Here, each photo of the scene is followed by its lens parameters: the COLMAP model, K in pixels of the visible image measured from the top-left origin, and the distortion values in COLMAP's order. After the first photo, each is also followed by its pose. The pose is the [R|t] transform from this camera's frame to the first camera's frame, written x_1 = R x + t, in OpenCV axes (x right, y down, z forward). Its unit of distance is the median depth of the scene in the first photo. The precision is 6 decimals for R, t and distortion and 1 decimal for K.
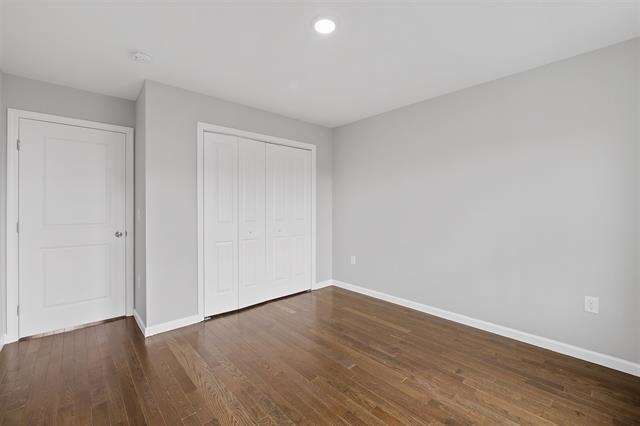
lens RADIAL K [[264.6, 0, 318.5], [0, 264.6, 208.0], [0, 0, 1]] dist [-0.004794, 0.000642]
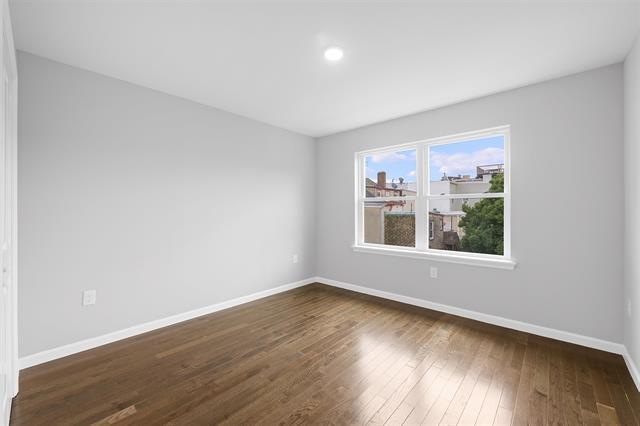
lens RADIAL K [[264.6, 0, 319.9], [0, 264.6, 212.2], [0, 0, 1]] dist [-0.004794, 0.000642]
pose [[-0.113985, 0.006600, 0.993461, -0.920333], [0.005131, 0.999969, -0.006055, 0.027547], [-0.993469, 0.004407, -0.114015, 1.000355]]
